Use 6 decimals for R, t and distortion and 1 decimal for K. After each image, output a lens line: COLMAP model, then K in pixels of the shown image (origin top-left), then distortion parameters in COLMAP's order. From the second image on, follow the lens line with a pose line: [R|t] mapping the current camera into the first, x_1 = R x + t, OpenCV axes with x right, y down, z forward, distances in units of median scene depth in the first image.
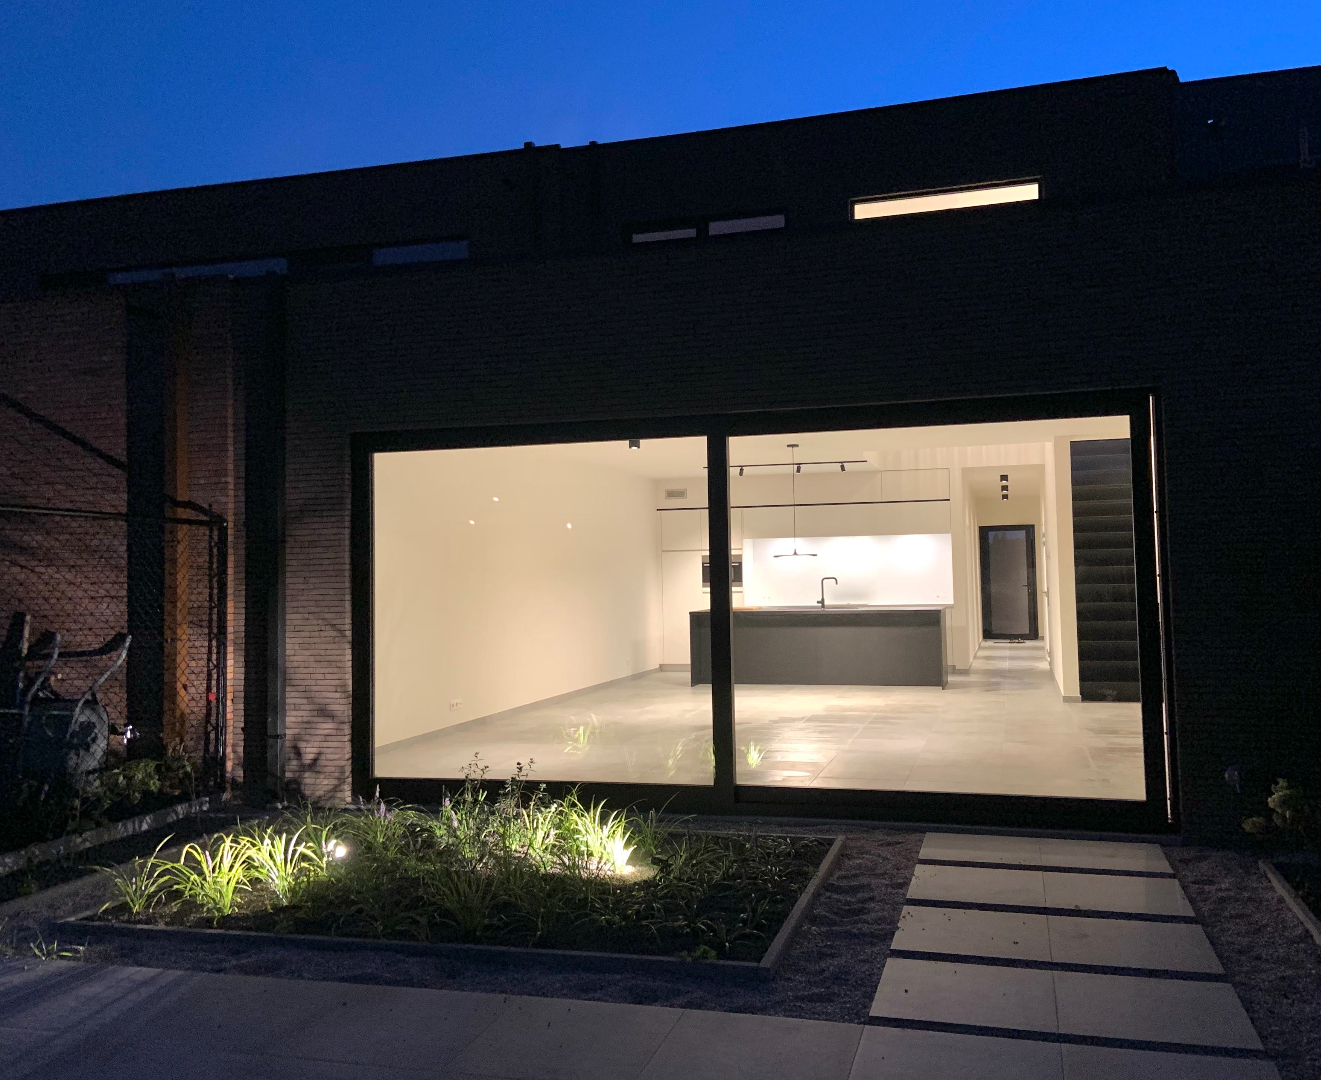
lens RADIAL K [[1117.7, 0, 660.7], [0, 1117.7, 531.7], [0, 0, 1]] dist [0.008649, 0.000624]
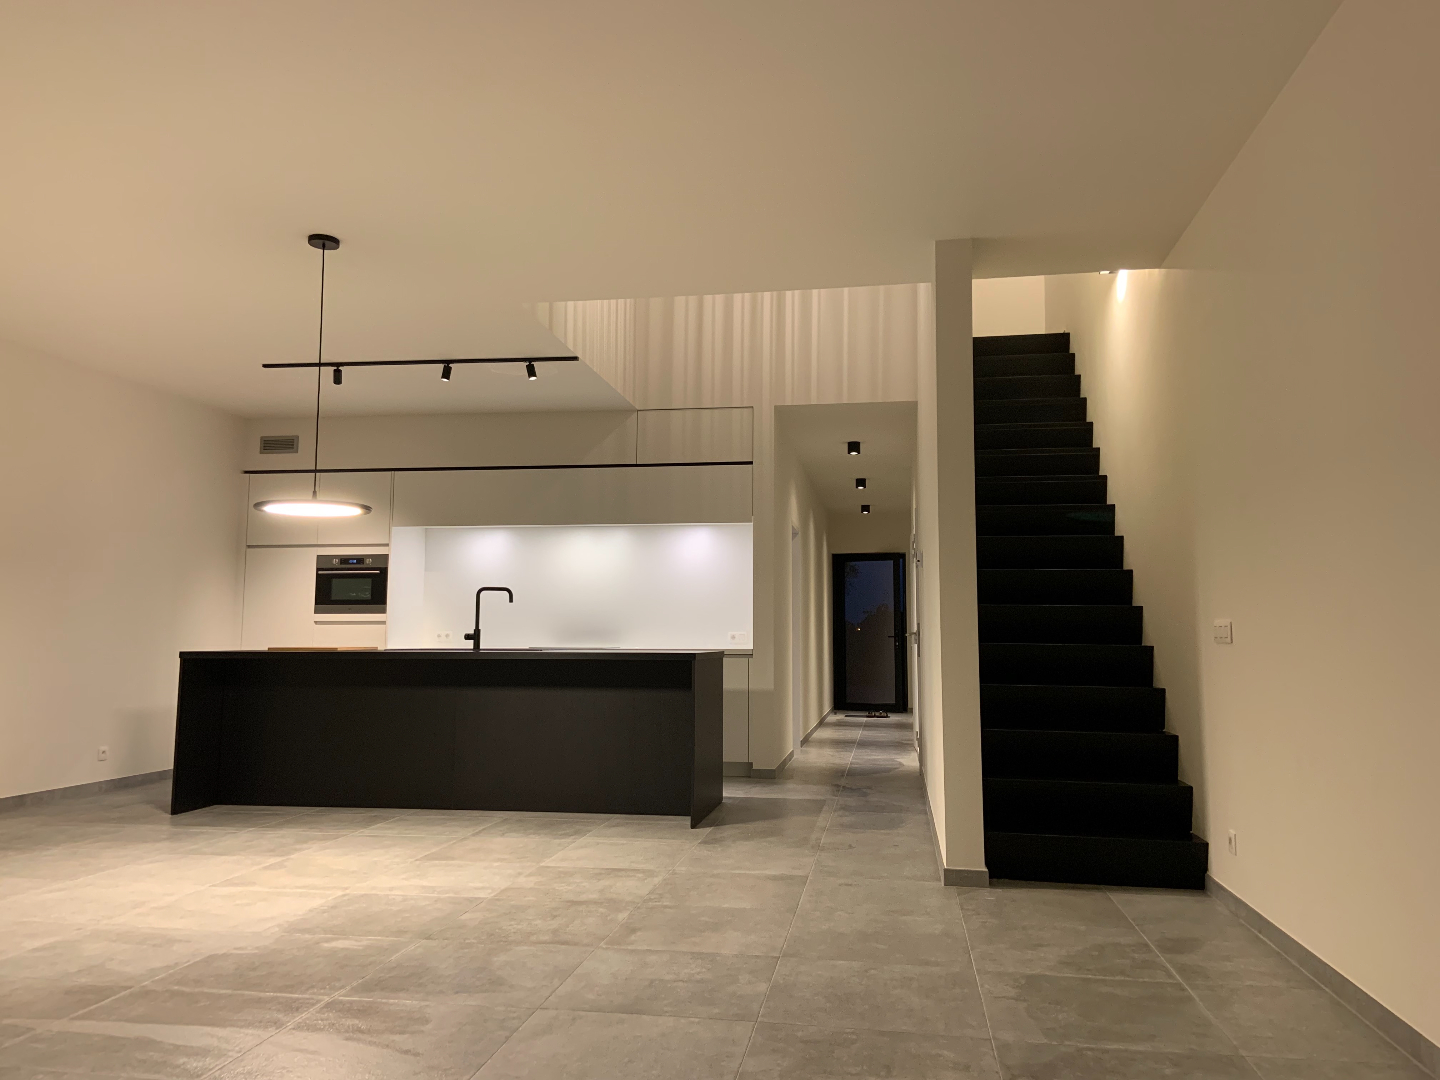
lens RADIAL K [[1098.0, 0, 723.4], [0, 1098.0, 544.1], [0, 0, 1]] dist [0.008098, -0.023888]
pose [[0.988144, 0.034282, 0.149652, 0.160878], [-0.026955, 0.998349, -0.050719, 0.039731], [-0.151143, 0.046084, 0.987437, 0.455539]]
